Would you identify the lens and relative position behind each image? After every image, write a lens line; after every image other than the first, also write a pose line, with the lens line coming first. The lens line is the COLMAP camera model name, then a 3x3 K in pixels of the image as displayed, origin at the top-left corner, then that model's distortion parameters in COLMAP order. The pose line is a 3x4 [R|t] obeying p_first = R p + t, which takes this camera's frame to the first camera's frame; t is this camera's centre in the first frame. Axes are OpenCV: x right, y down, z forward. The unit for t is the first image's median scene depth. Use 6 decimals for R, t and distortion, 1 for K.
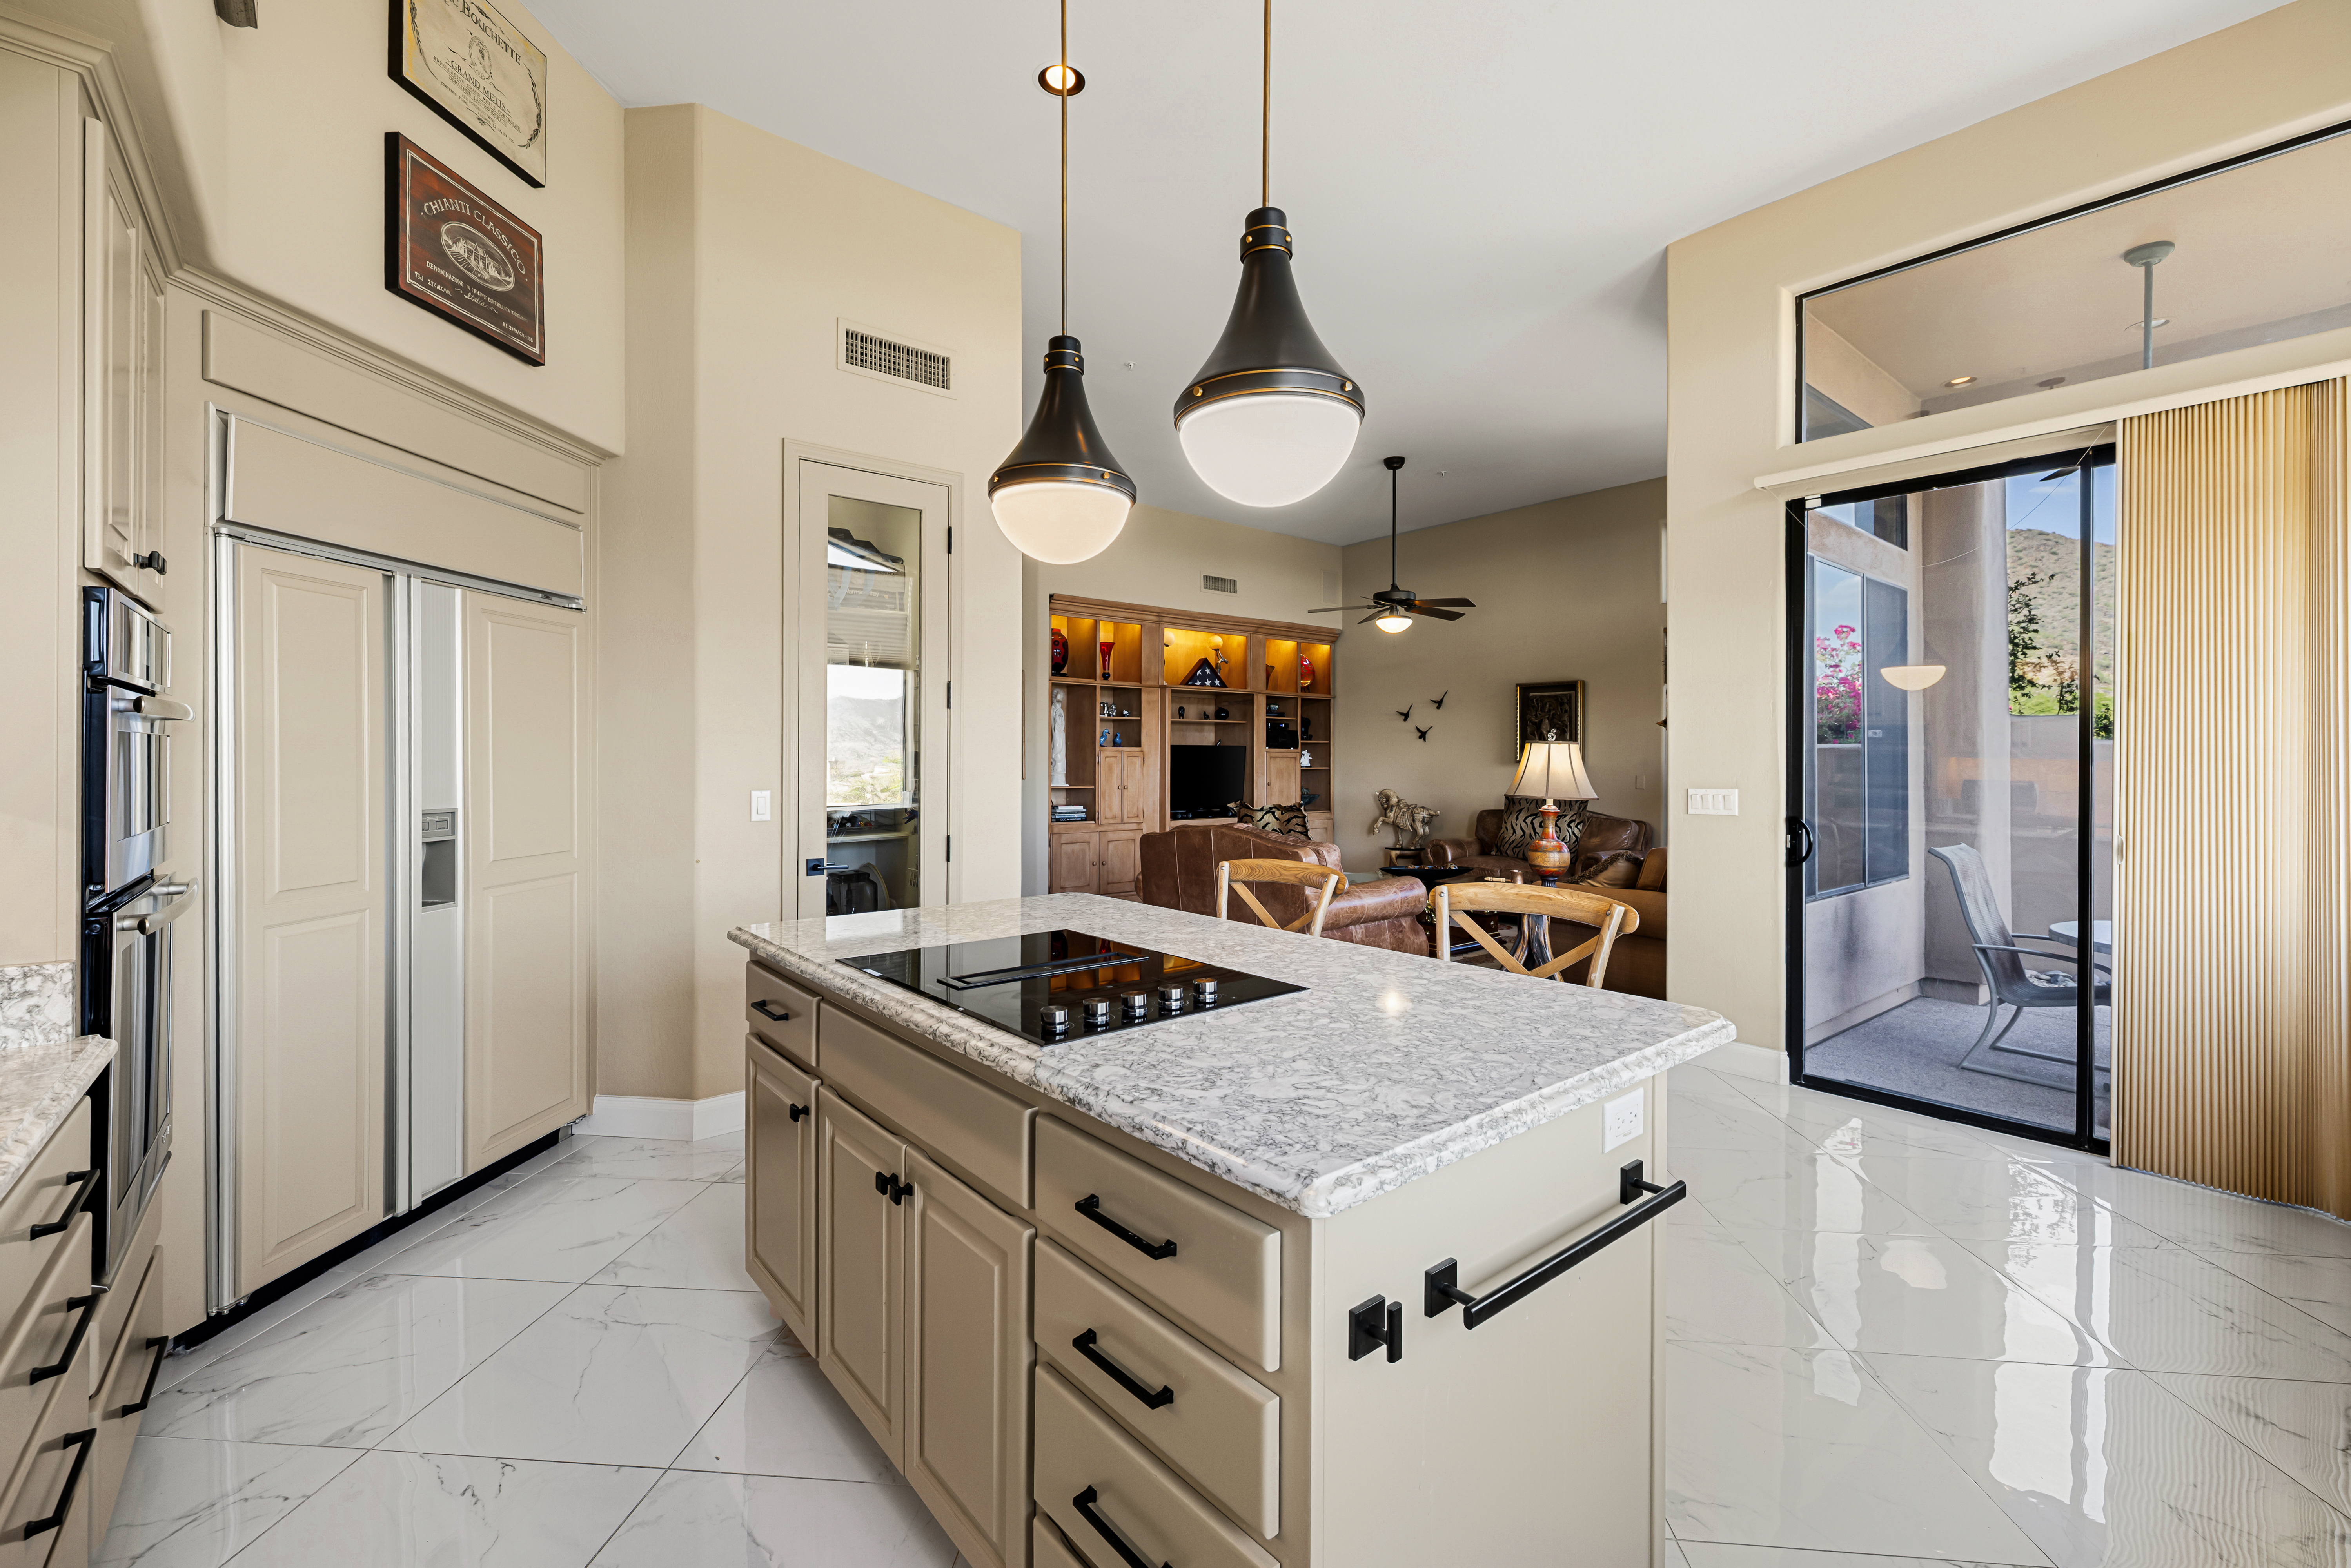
lens RADIAL K [[1004.0, 0, 1164.6], [0, 1004.0, 762.7], [0, 0, 1]] dist [-0.002726, -0.000226]
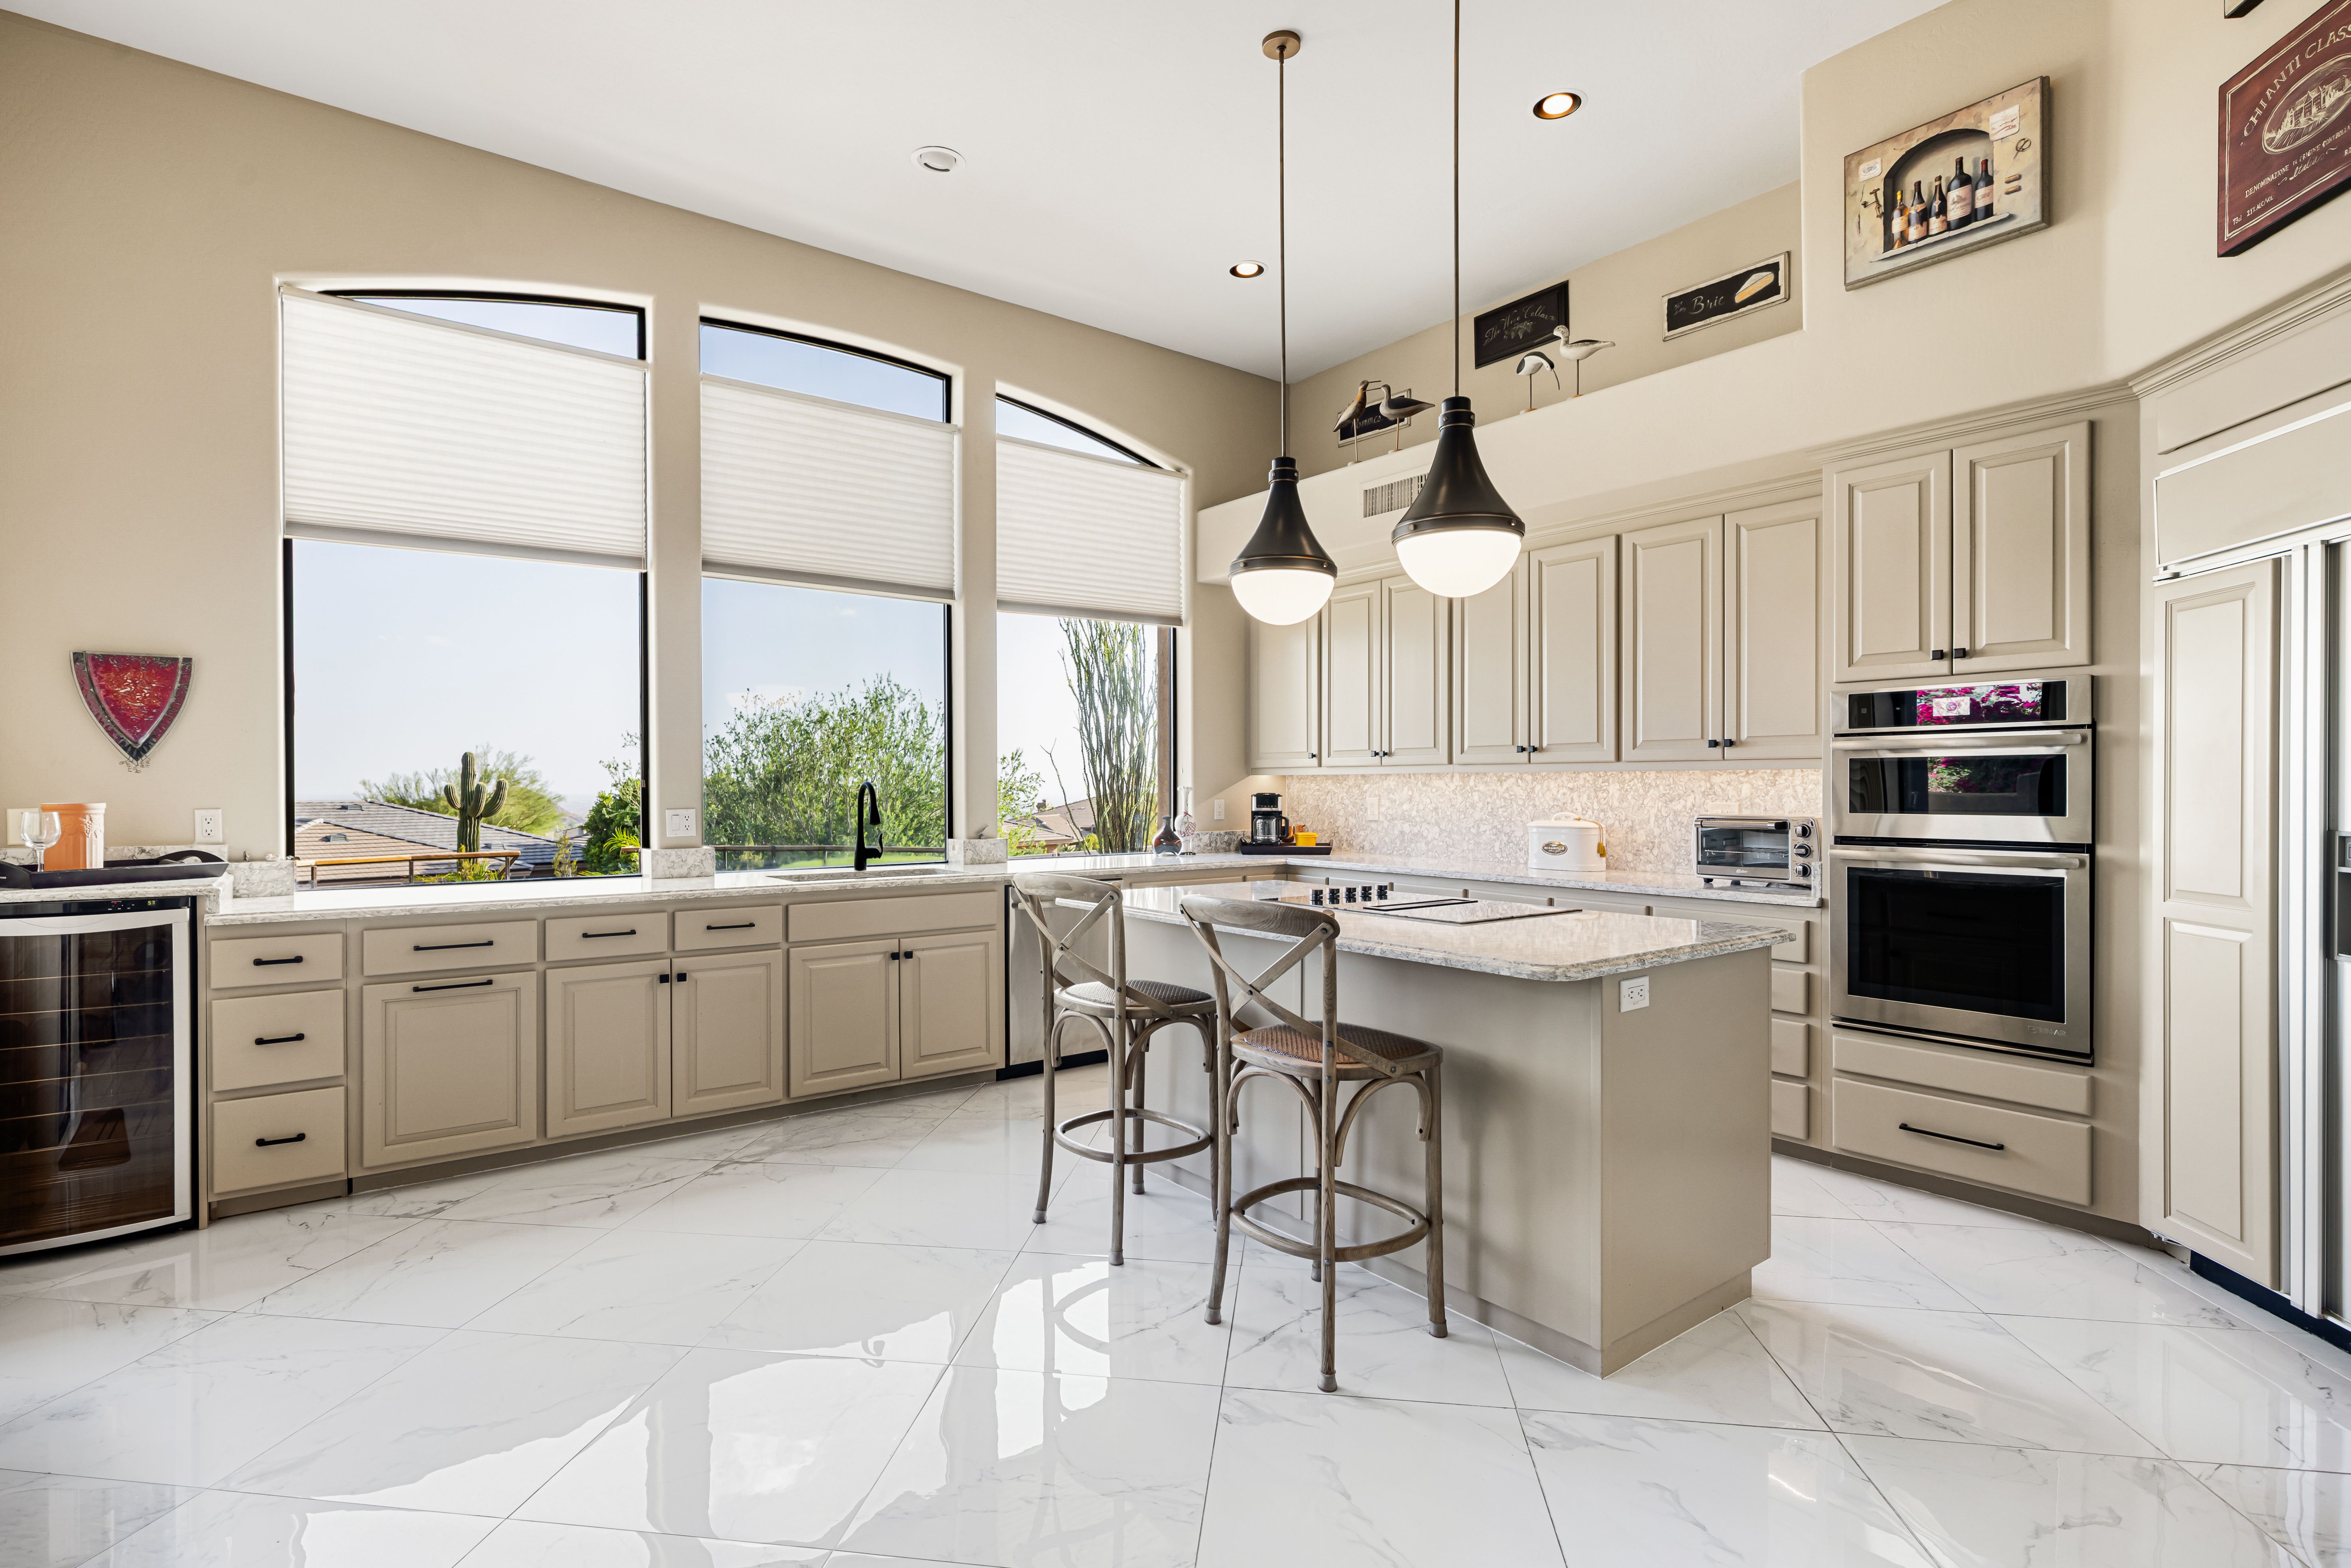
lens RADIAL K [[1124.2, 0, 1135.1], [0, 1124.2, 784.4], [0, 0, 1]] dist [-0.004060, -0.000235]
pose [[-0.998343, -0.002692, 0.057484, 0.049209], [-0.002552, 0.999994, 0.002512, 0.003303], [-0.057490, 0.002361, -0.998343, 0.605209]]
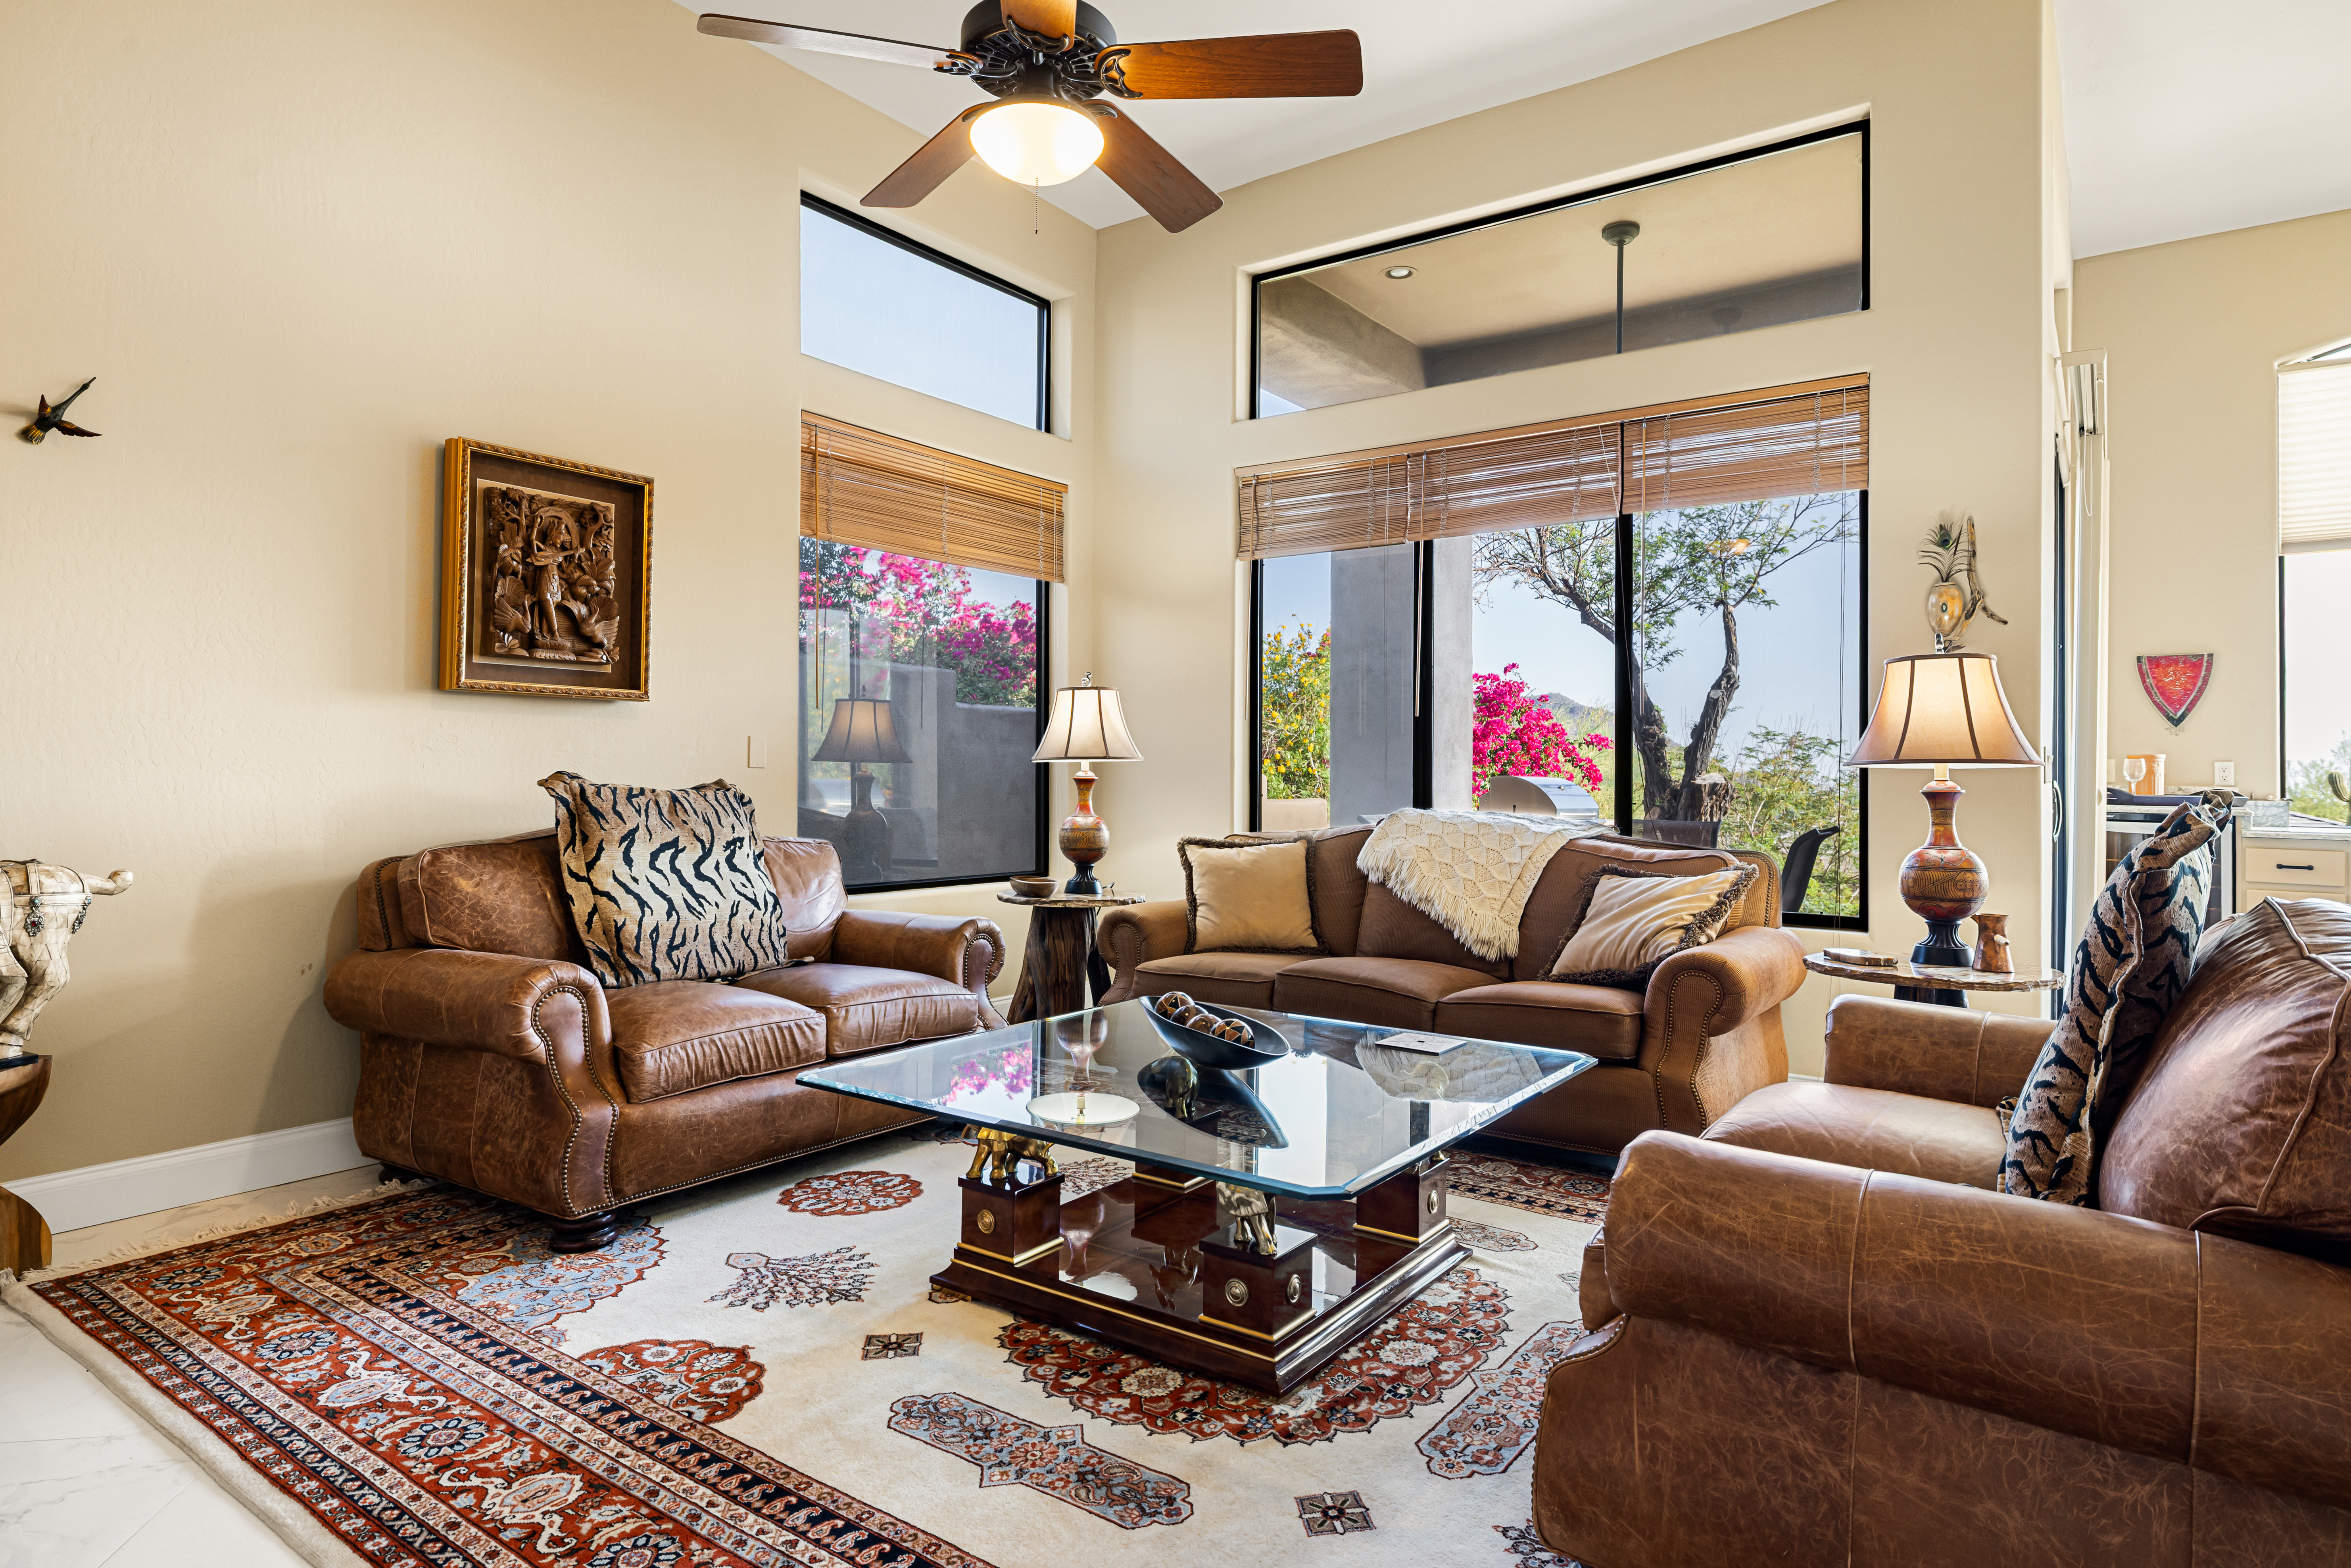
lens RADIAL K [[1285.4, 0, 1158.9], [0, 1285.4, 761.0], [0, 0, 1]] dist [0.001114, -0.001947]
pose [[-0.241834, 0.001889, 0.970316, -0.094422], [-0.009433, 0.999946, -0.004298, 0.022477], [-0.970272, -0.010193, -0.241804, 0.904115]]
